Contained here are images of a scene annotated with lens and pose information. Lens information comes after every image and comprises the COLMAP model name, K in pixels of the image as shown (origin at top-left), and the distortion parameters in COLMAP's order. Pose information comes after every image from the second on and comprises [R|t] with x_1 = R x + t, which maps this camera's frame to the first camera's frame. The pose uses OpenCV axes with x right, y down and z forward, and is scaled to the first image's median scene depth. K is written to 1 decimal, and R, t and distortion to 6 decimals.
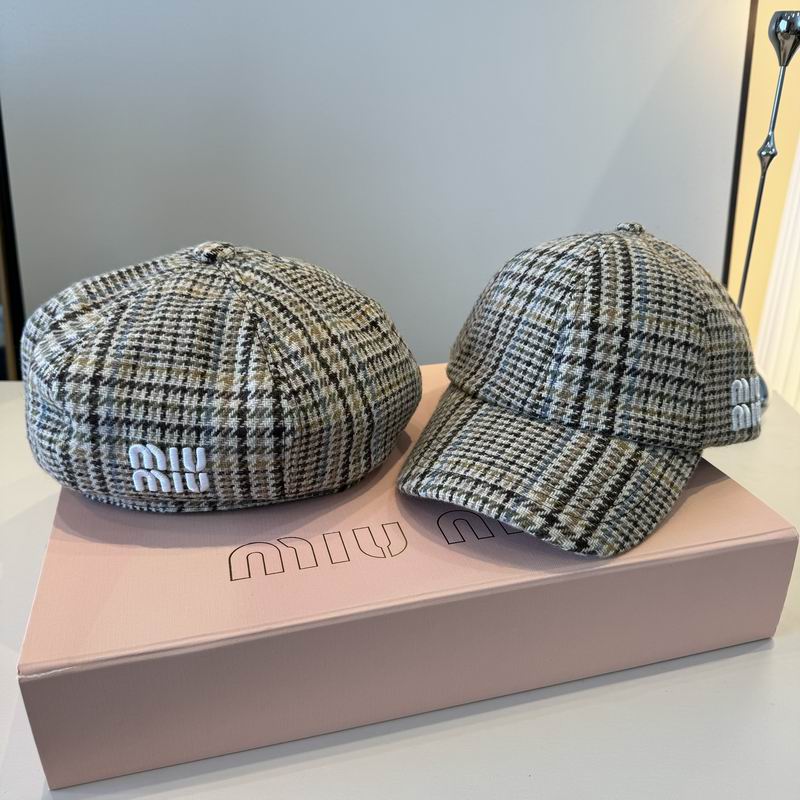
lens RADIAL K [[769.3, 0, 400.0], [0, 769.3, 389.5], [0, 0, 1]] dist [0.229612, -0.701889]
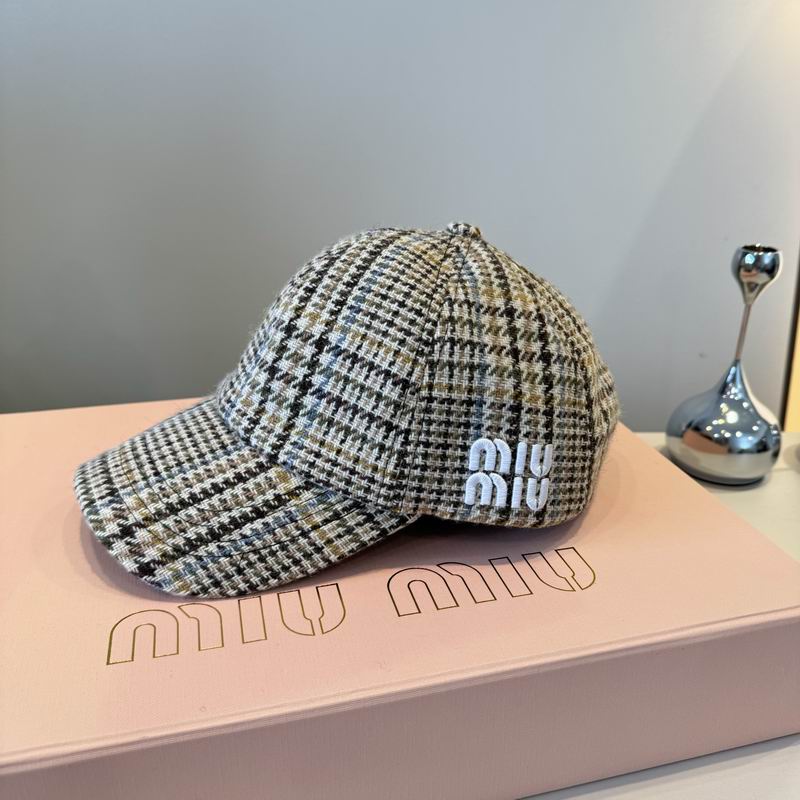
lens RADIAL K [[769.3, 0, 400.0], [0, 769.3, 389.5], [0, 0, 1]] dist [0.229612, -0.701889]
pose [[0.862561, 0.208707, -0.460901, 0.735960], [-0.209348, 0.976541, 0.050413, -0.083732], [0.460610, 0.053005, 0.886019, 0.326149]]
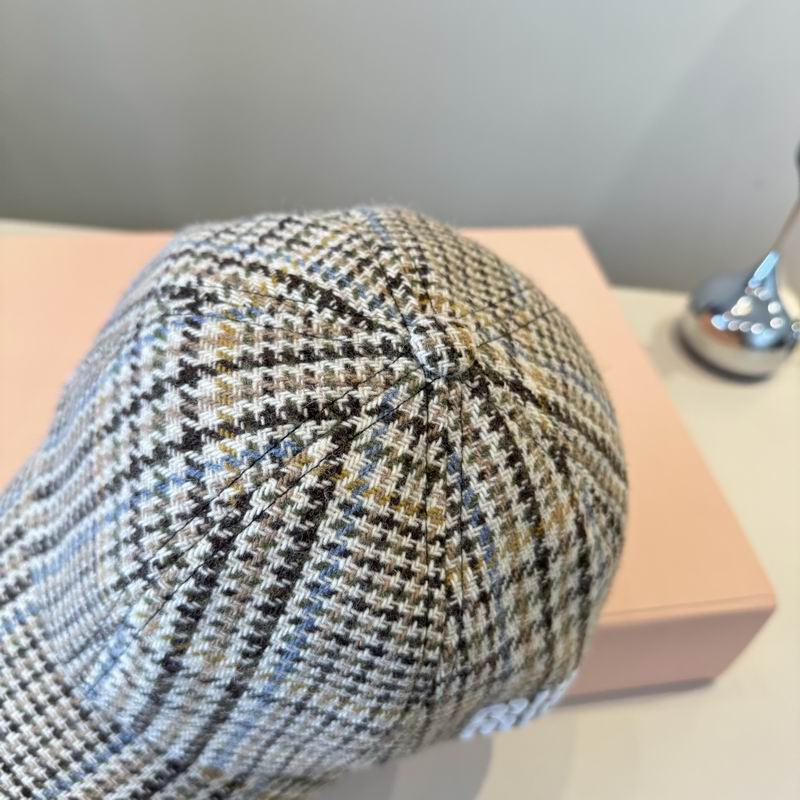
lens RADIAL K [[793.2, 0, 424.7], [0, 793.2, 401.1], [0, 0, 1]] dist [-0.048334, -0.010441]
pose [[0.951640, 0.306090, 0.026277, 0.329093], [-0.232238, 0.660758, 0.713768, -0.549464], [0.201114, -0.685352, 0.699889, 0.803828]]
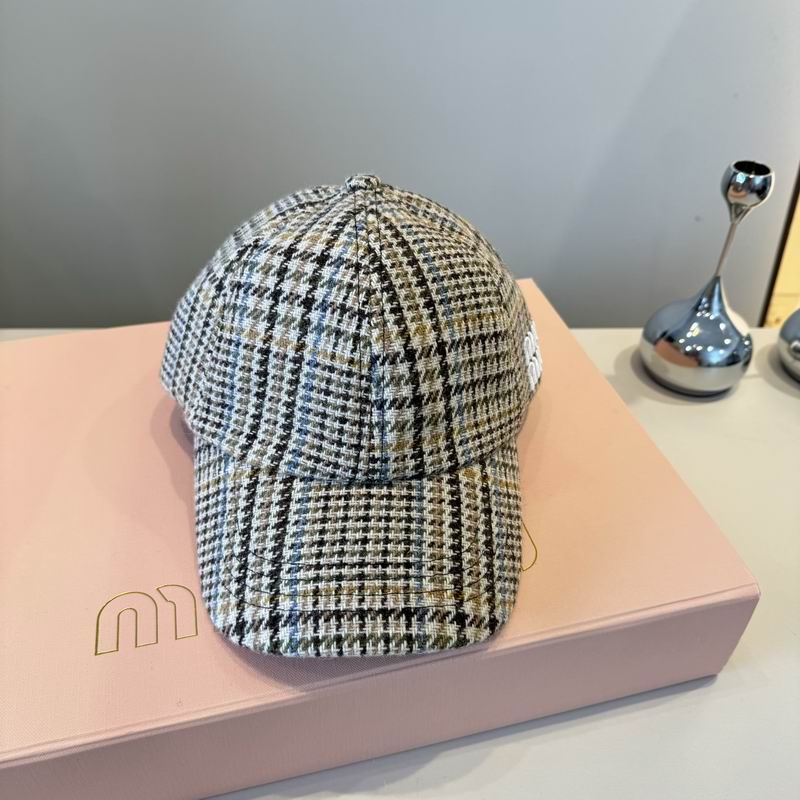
lens RADIAL K [[769.3, 0, 400.0], [0, 769.3, 389.5], [0, 0, 1]] dist [0.229612, -0.701889]
pose [[0.798512, -0.373249, 0.472296, -0.140971], [0.229076, 0.913953, 0.334985, -0.311226], [-0.556689, -0.159297, 0.815305, 0.358704]]
